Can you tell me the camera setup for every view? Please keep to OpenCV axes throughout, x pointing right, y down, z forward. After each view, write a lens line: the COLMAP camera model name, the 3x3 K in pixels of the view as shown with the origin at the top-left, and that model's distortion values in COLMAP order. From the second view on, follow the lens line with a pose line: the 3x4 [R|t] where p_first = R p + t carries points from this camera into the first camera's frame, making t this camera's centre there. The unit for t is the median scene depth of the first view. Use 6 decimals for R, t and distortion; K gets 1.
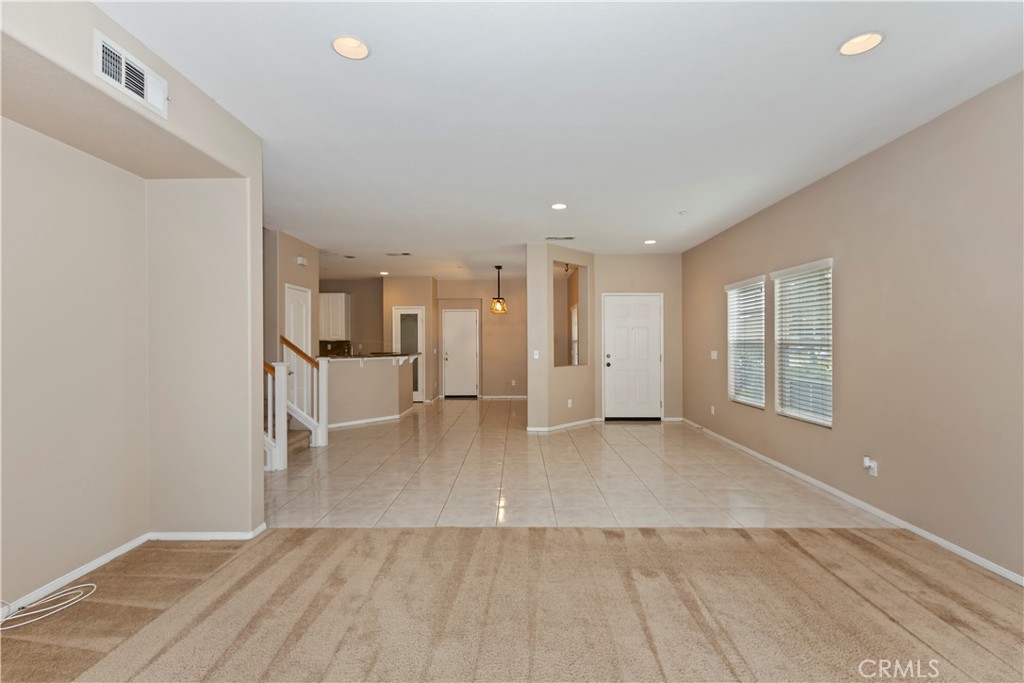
lens RADIAL K [[460.0, 0, 512.0], [0, 460.0, 341.5], [0, 0, 1]] dist [0.000782, 0.000148]
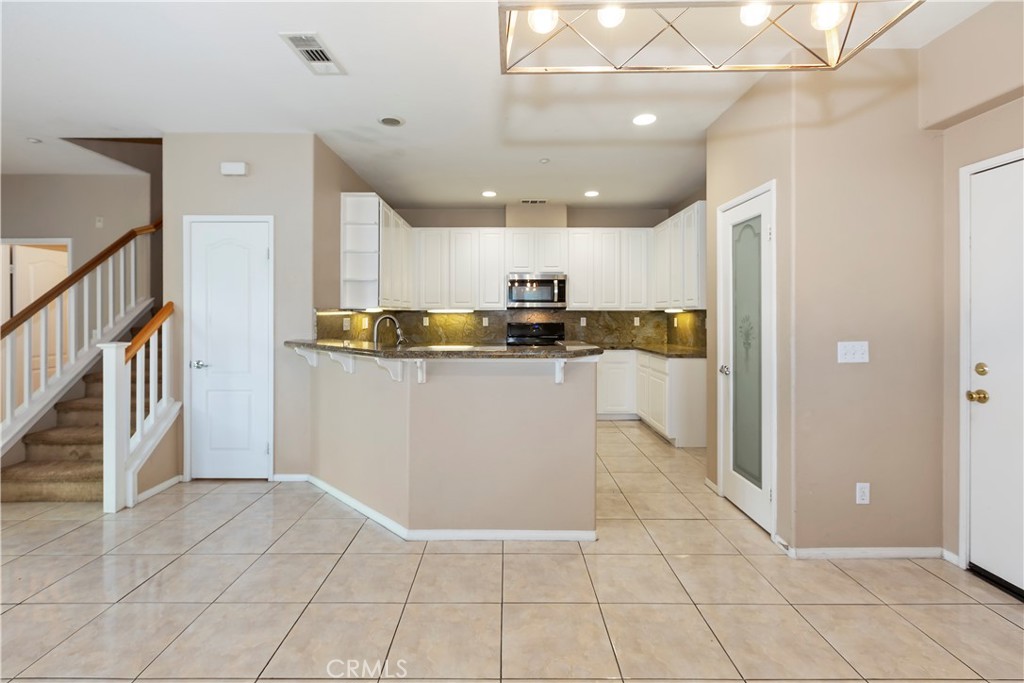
lens RADIAL K [[446.5, 0, 514.0], [0, 446.5, 330.4], [0, 0, 1]] dist [-0.003723, -0.000157]
pose [[0.023879, 0.043123, -0.998784, 0.079146], [-0.000643, 0.999070, 0.043120, -0.001347], [0.999715, -0.000387, 0.023884, 1.123818]]
